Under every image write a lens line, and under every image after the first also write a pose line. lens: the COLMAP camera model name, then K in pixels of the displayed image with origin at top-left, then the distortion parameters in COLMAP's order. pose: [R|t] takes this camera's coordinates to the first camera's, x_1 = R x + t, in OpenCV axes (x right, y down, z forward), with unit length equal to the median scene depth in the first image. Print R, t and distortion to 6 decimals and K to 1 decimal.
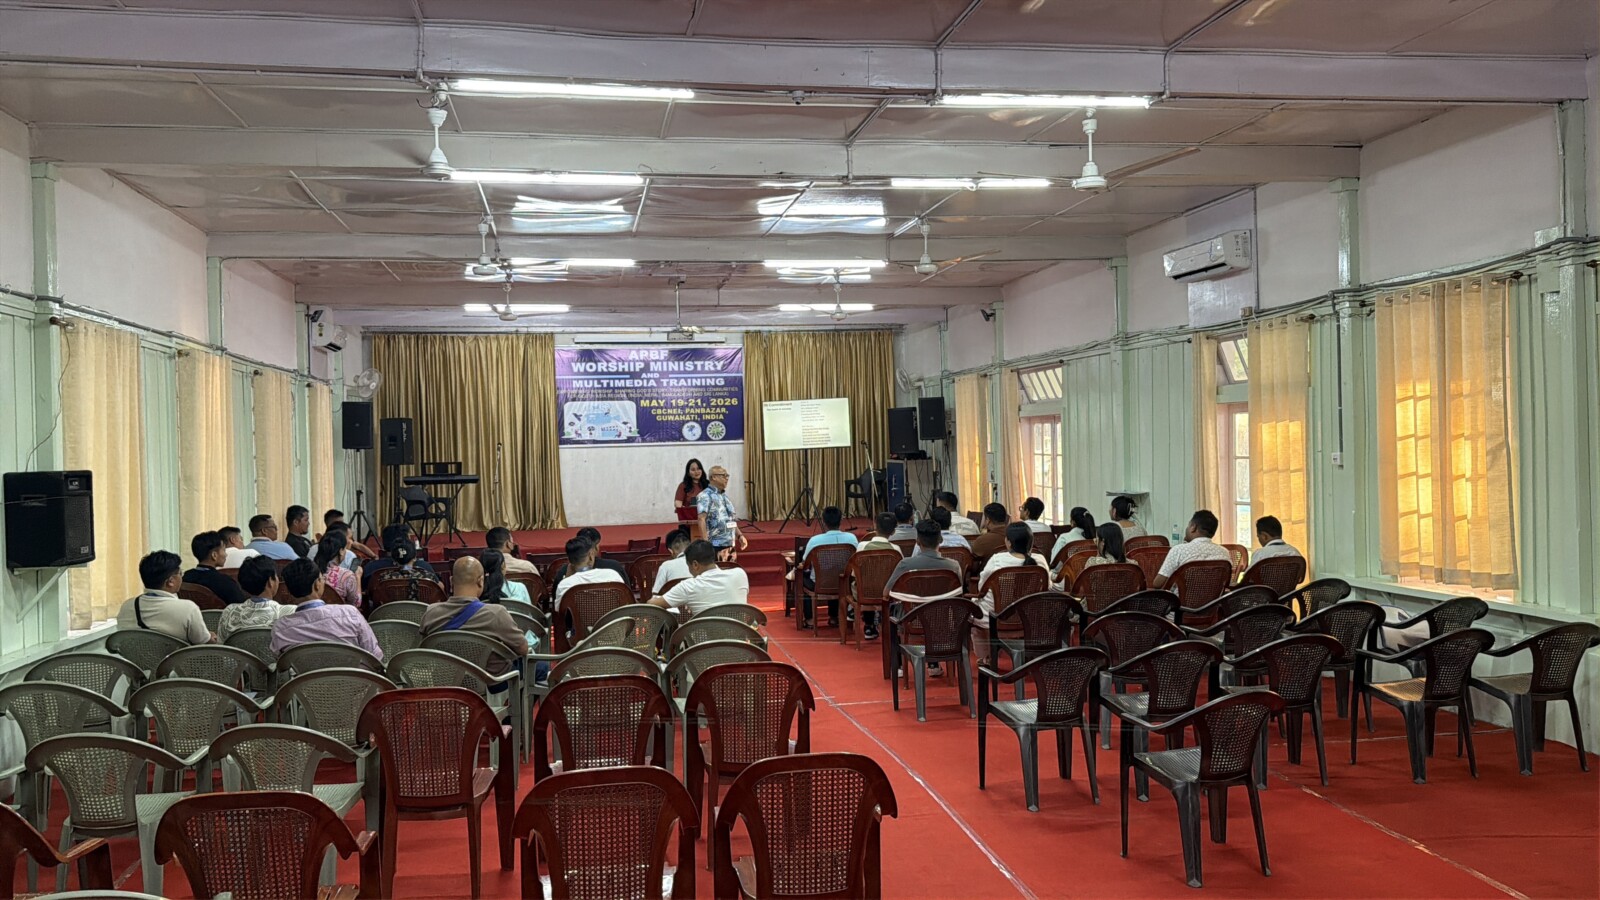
lens RADIAL K [[1292.3, 0, 797.3], [0, 1292.3, 452.2], [0, 0, 1]] dist [0.083182, -0.006277]
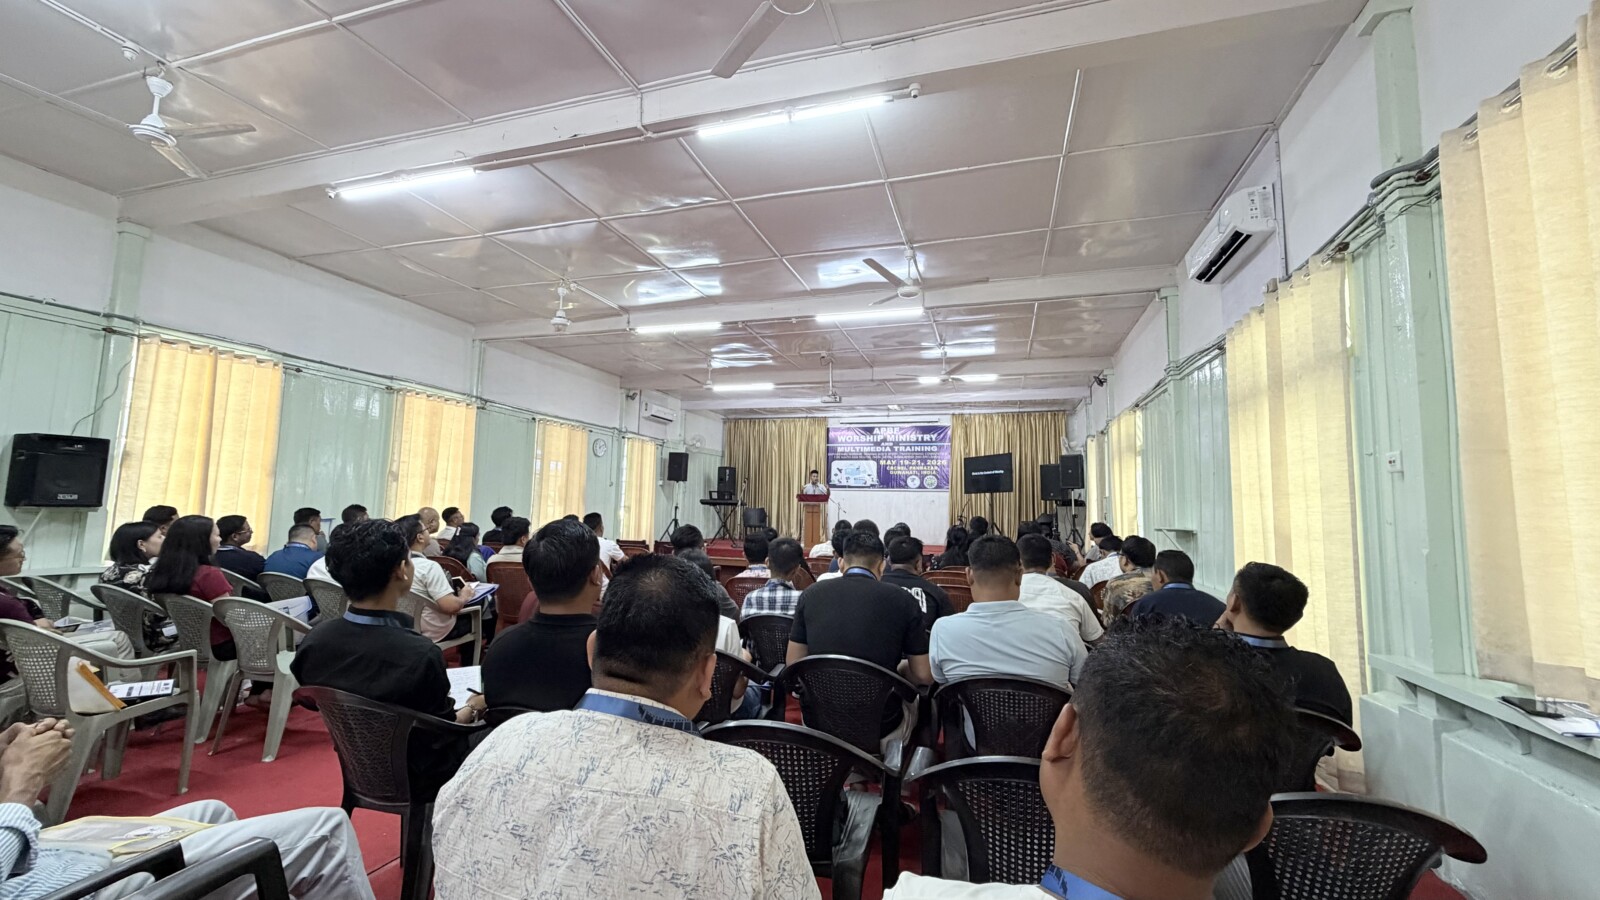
lens RADIAL K [[644.3, 0, 794.1], [0, 644.3, 440.6], [0, 0, 1]] dist [-0.000473, 0.000053]
pose [[0.879348, -0.004894, -0.476155, 0.148287], [-0.049593, 0.993568, -0.101799, 0.018363], [0.473590, 0.113131, 0.873449, 0.293578]]
